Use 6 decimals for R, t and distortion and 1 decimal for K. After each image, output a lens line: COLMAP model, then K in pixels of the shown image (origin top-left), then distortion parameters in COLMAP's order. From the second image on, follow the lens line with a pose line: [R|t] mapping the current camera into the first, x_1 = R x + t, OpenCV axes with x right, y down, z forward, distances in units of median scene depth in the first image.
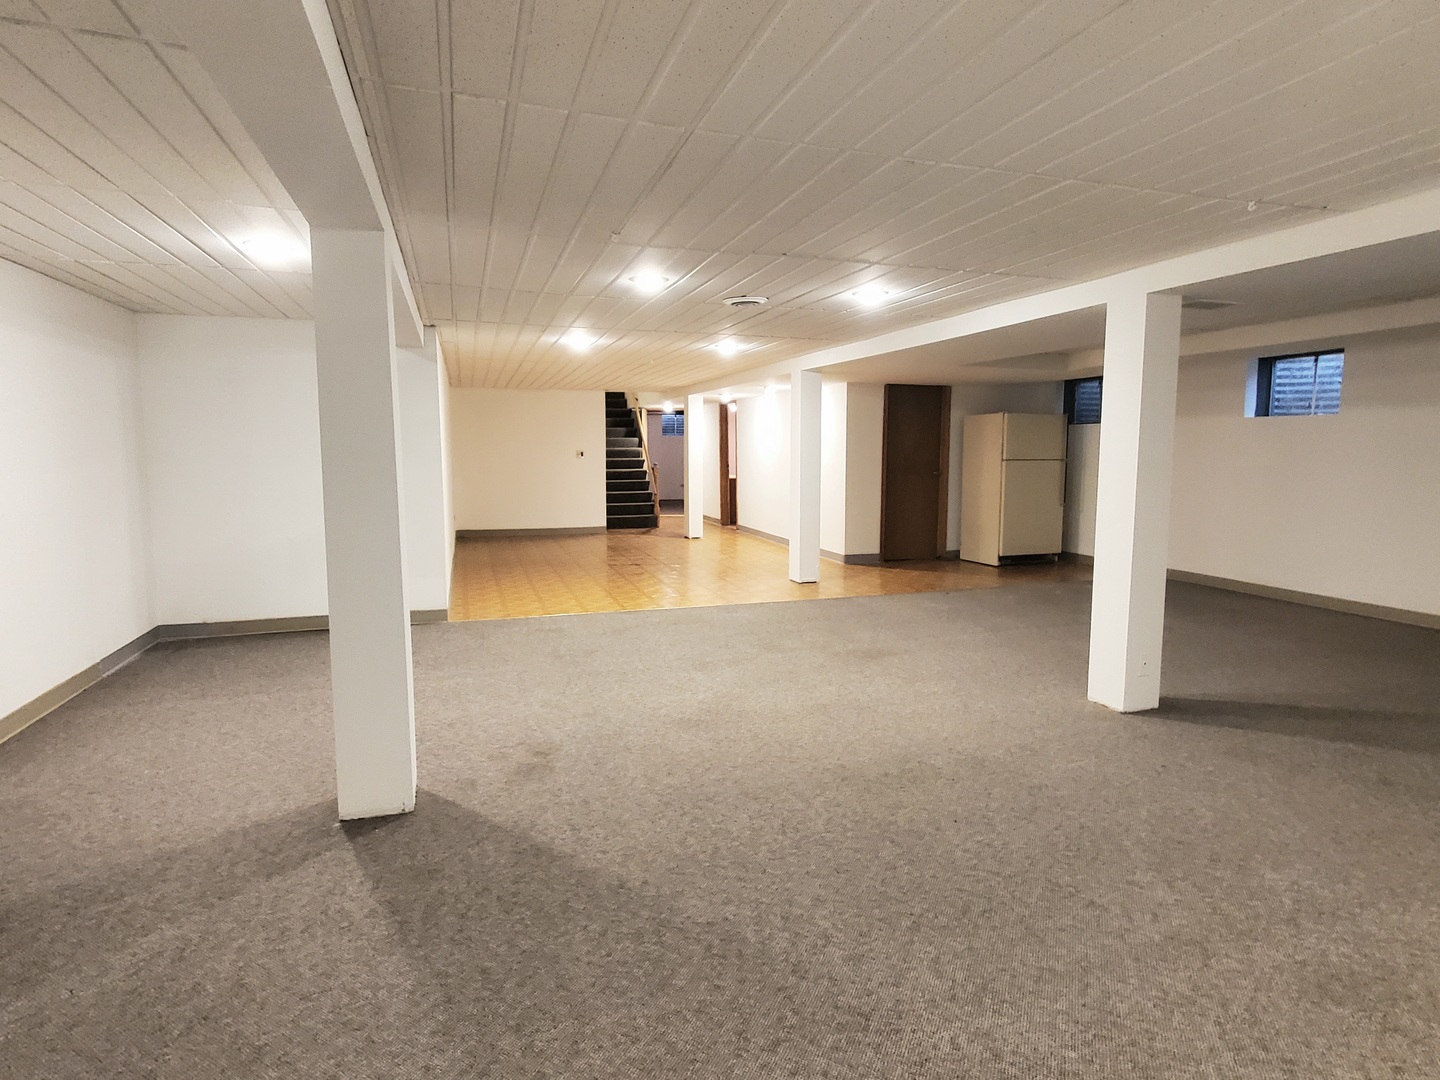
lens RADIAL K [[796.2, 0, 720.0], [0, 796.2, 540.0], [0, 0, 1]] dist [0.000455, 0.000937]
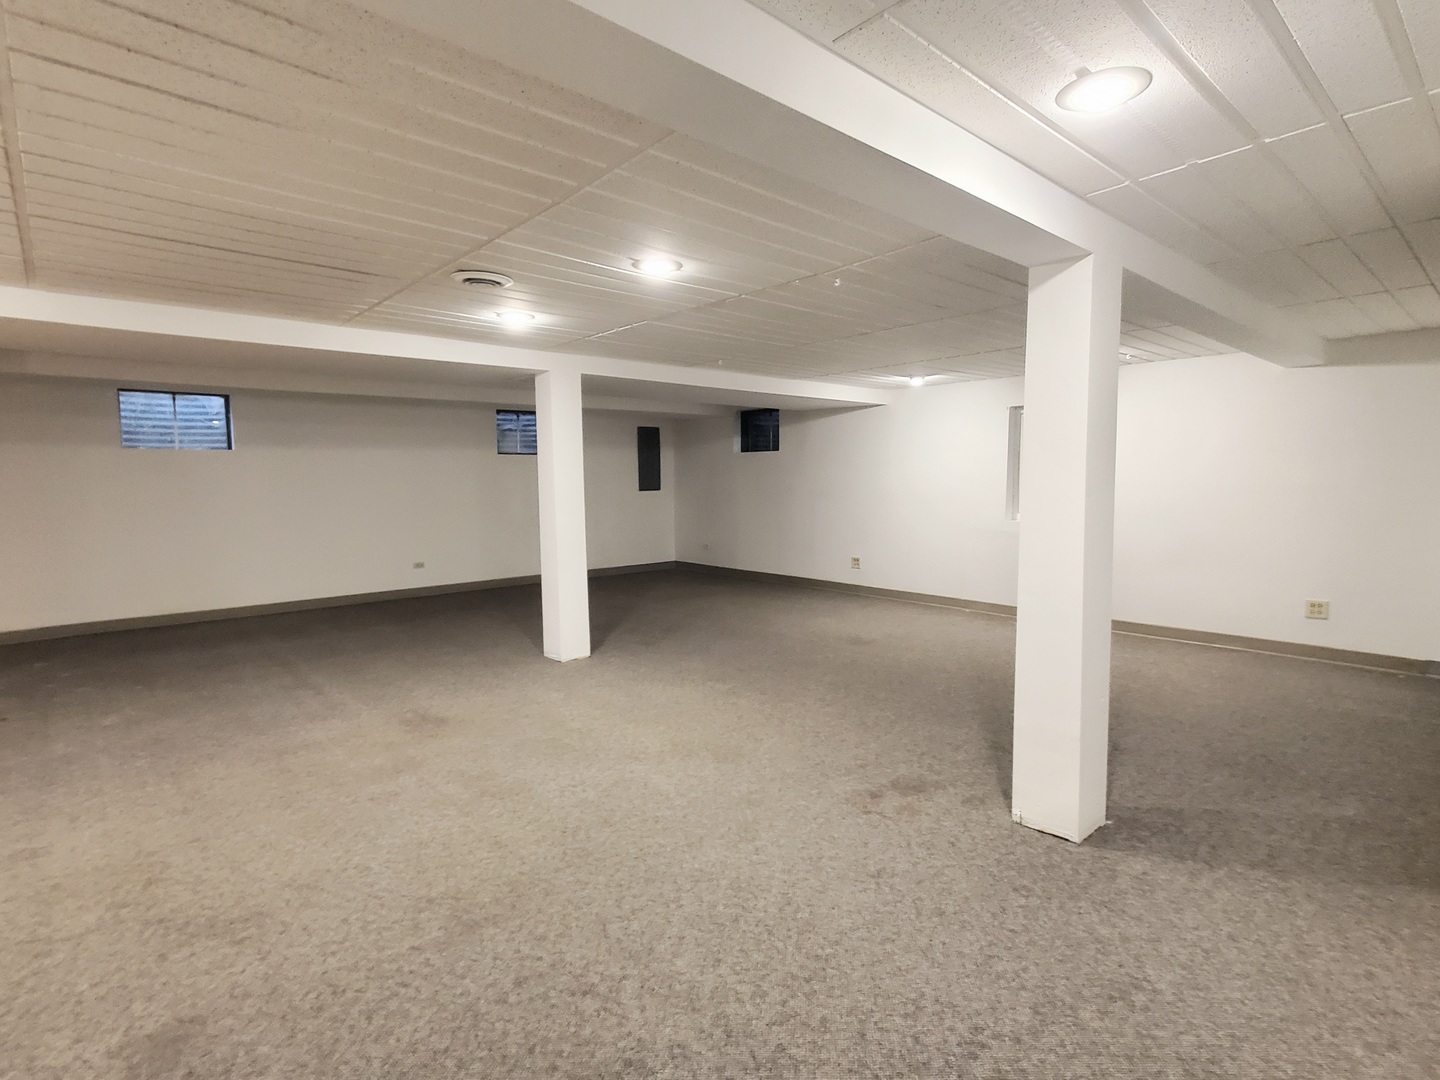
lens RADIAL K [[734.9, 0, 720.0], [0, 734.9, 540.0], [0, 0, 1]] dist [-0.000225, -0.000807]
pose [[-0.402939, -0.078560, 0.911849, -0.474407], [0.113539, 0.984322, 0.134976, -0.087614], [-0.908157, 0.157918, -0.387702, 0.746758]]
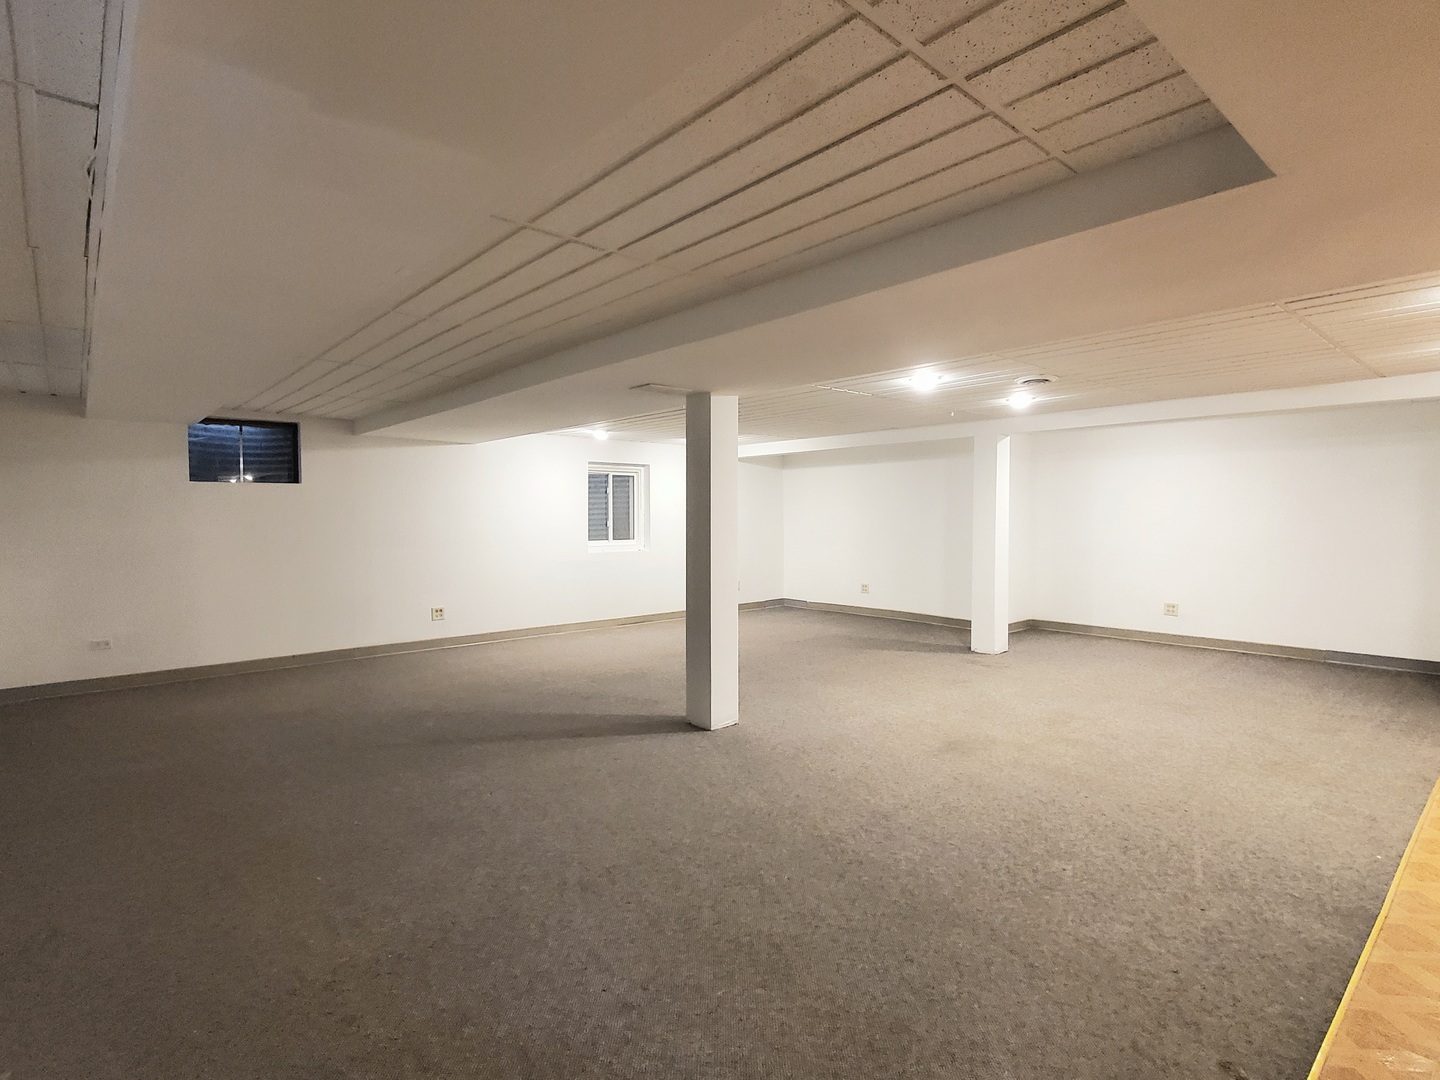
lens RADIAL K [[734.9, 0, 720.0], [0, 734.9, 540.0], [0, 0, 1]] dist [-0.000225, -0.000807]
pose [[-0.915297, 0.018267, -0.402366, 0.570816], [-0.042623, 0.988969, 0.141856, -0.140037], [0.400519, 0.146990, -0.904422, 1.201390]]
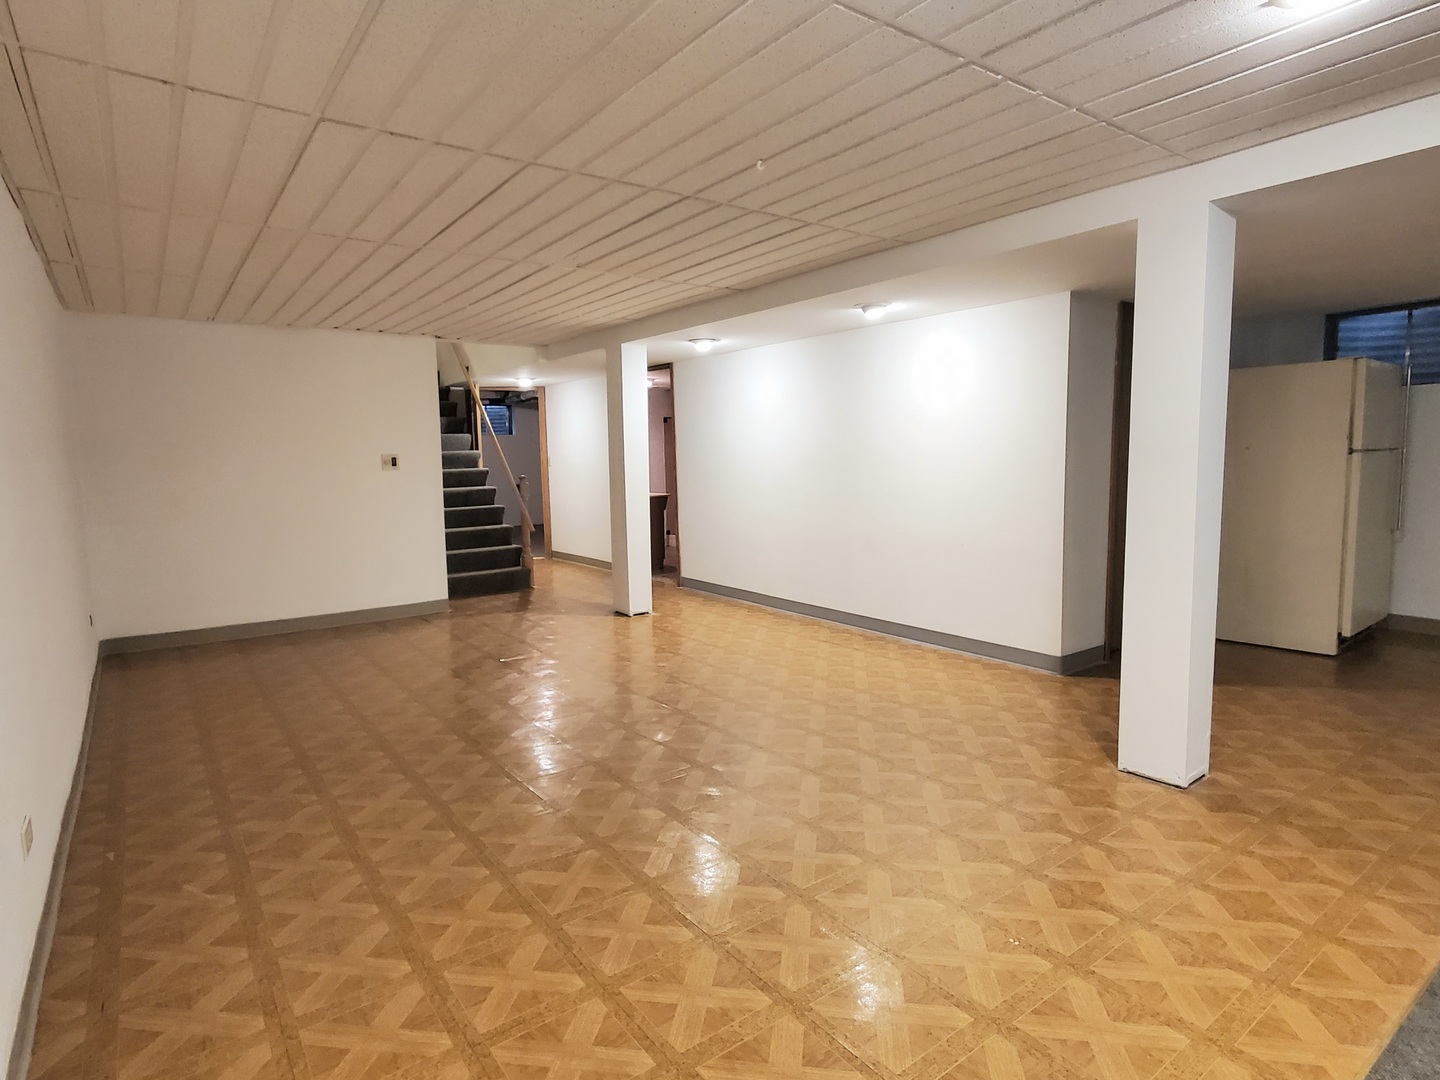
lens RADIAL K [[792.9, 0, 720.0], [0, 792.9, 540.0], [0, 0, 1]] dist [0.030323, 0.000482]
pose [[0.948524, -0.055563, 0.311793, -0.141361], [0.057161, 0.998357, 0.004018, -0.050052], [-0.311504, 0.014012, 0.950142, 0.466245]]
